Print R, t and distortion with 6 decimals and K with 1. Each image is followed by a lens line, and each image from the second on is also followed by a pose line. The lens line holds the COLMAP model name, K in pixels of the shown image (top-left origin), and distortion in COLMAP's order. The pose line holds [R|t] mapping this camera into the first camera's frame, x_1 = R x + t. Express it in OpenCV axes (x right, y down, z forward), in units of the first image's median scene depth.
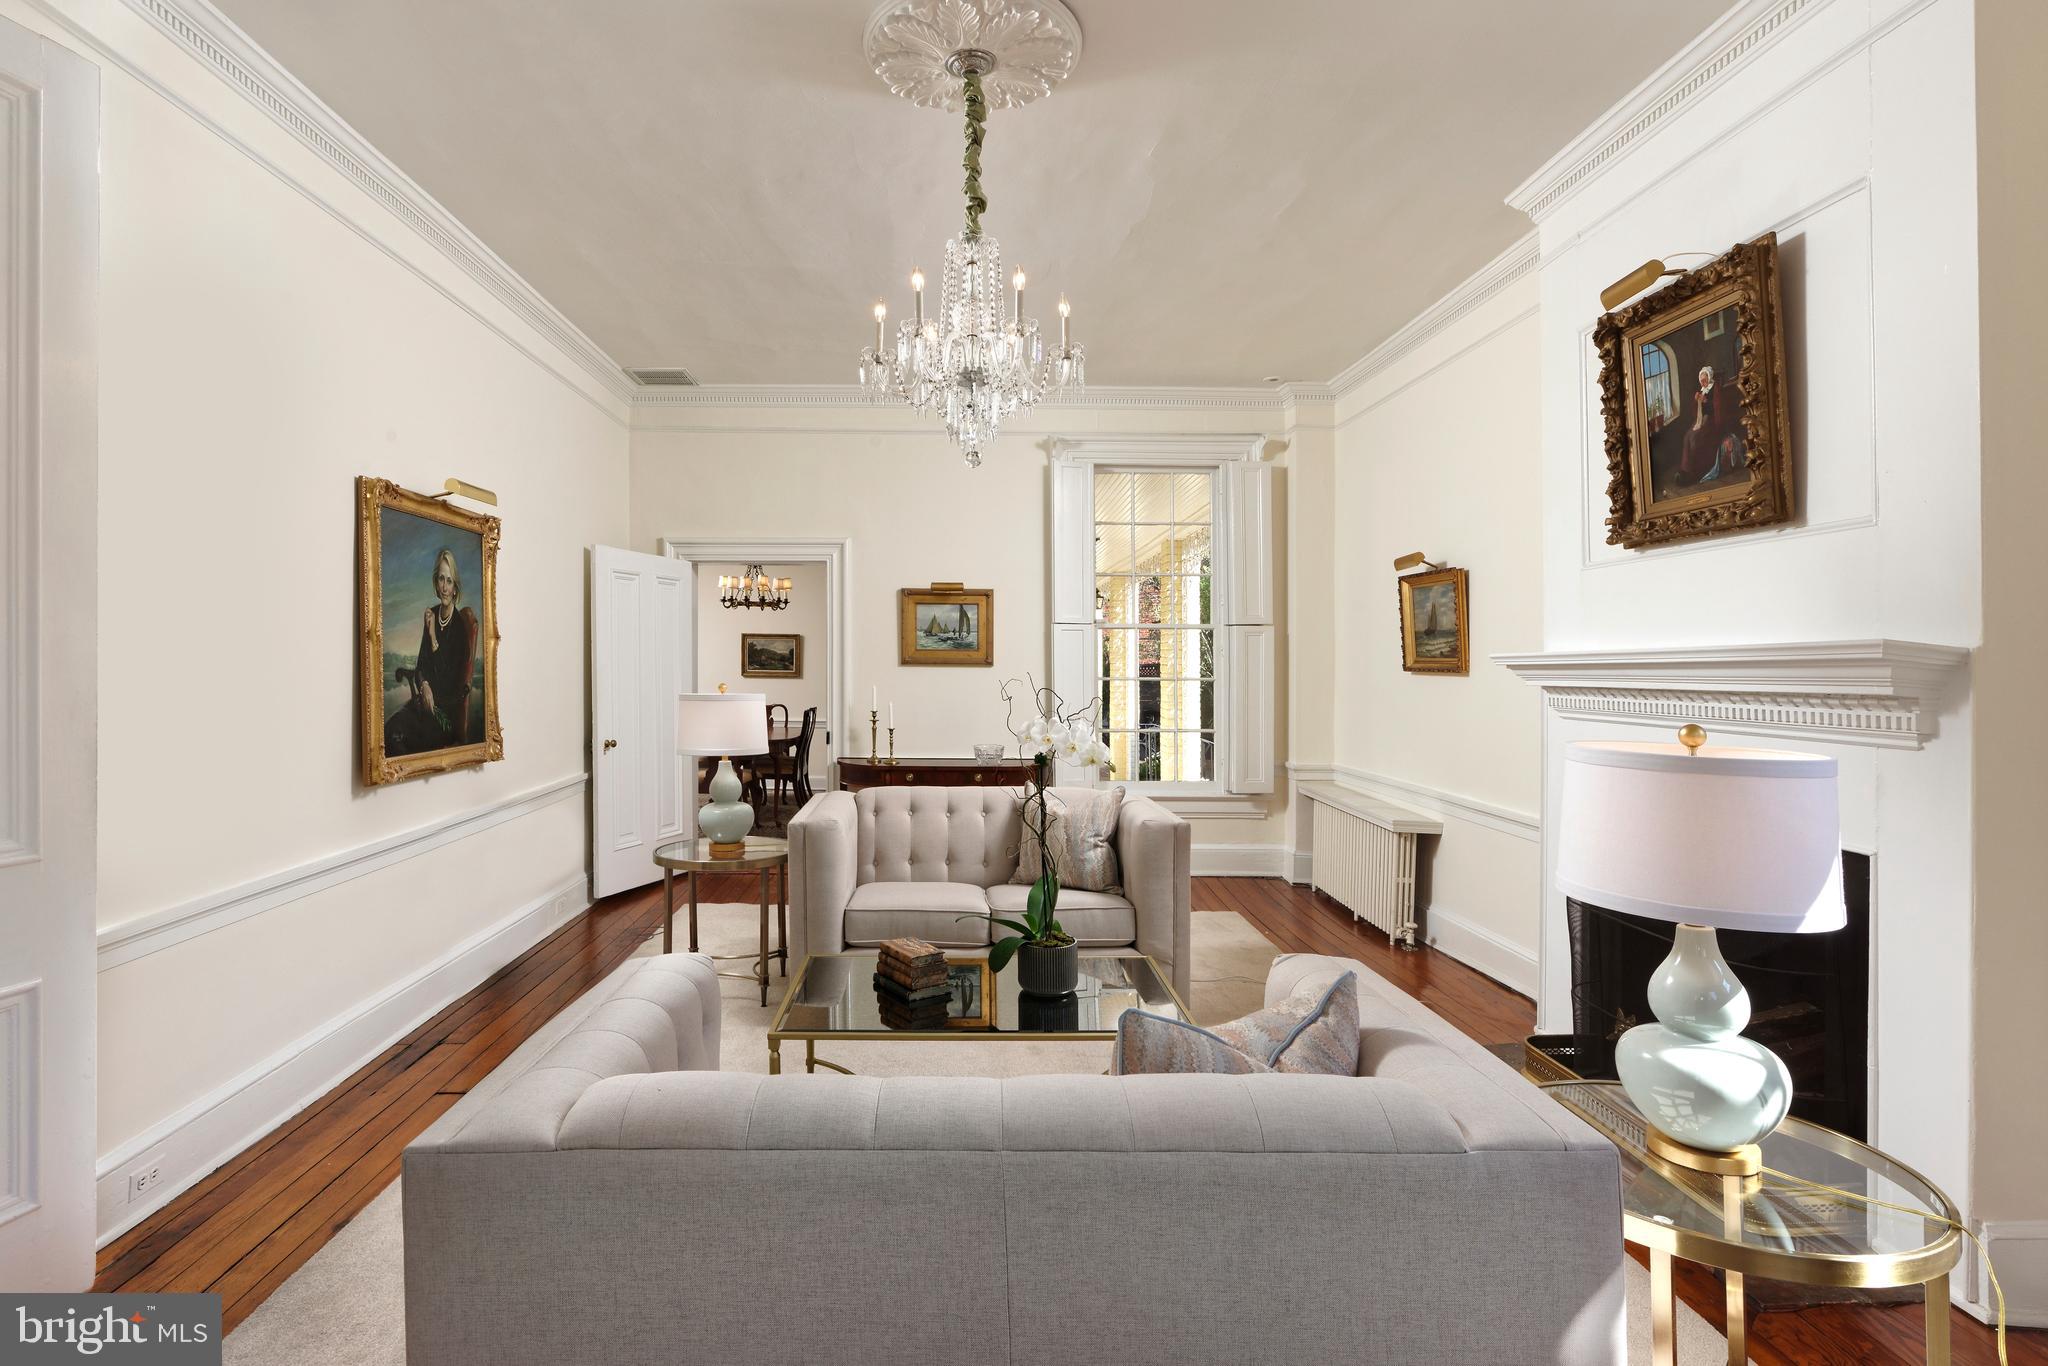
lens RADIAL K [[1001.1, 0, 998.3], [0, 1001.1, 657.0], [0, 0, 1]] dist [-0.001793, -0.002122]
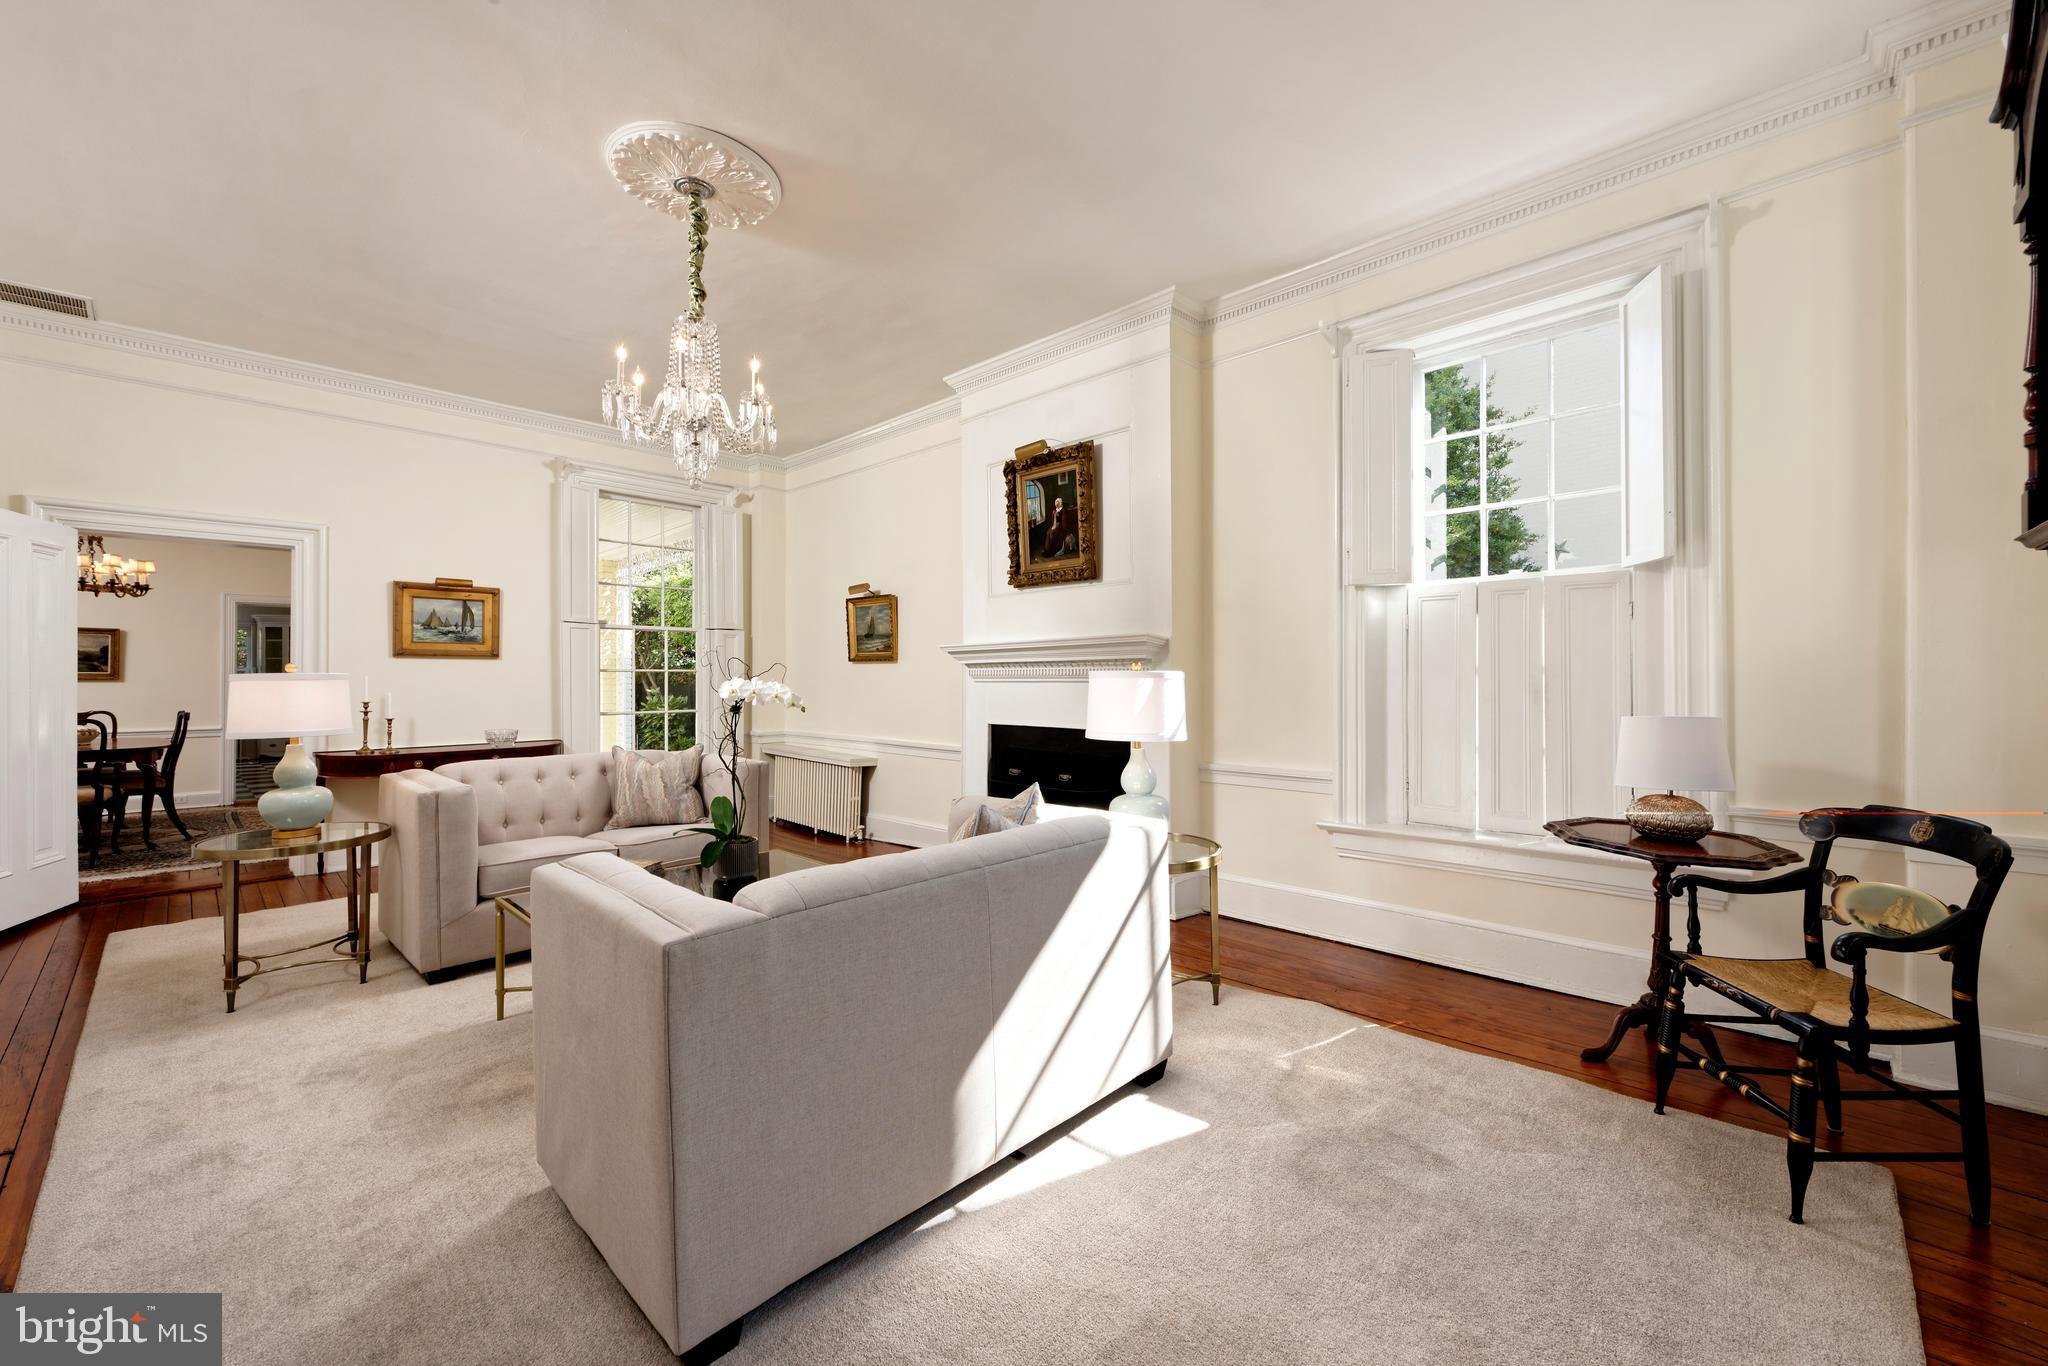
lens RADIAL K [[816.7, 0, 1022.8], [0, 816.7, 676.0], [0, 0, 1]] dist [-0.001897, 0.000344]
pose [[0.689696, -0.005315, 0.724079, -0.366254], [0.005169, 0.999984, 0.002417, 0.041319], [-0.724080, 0.002075, 0.689713, -0.047581]]
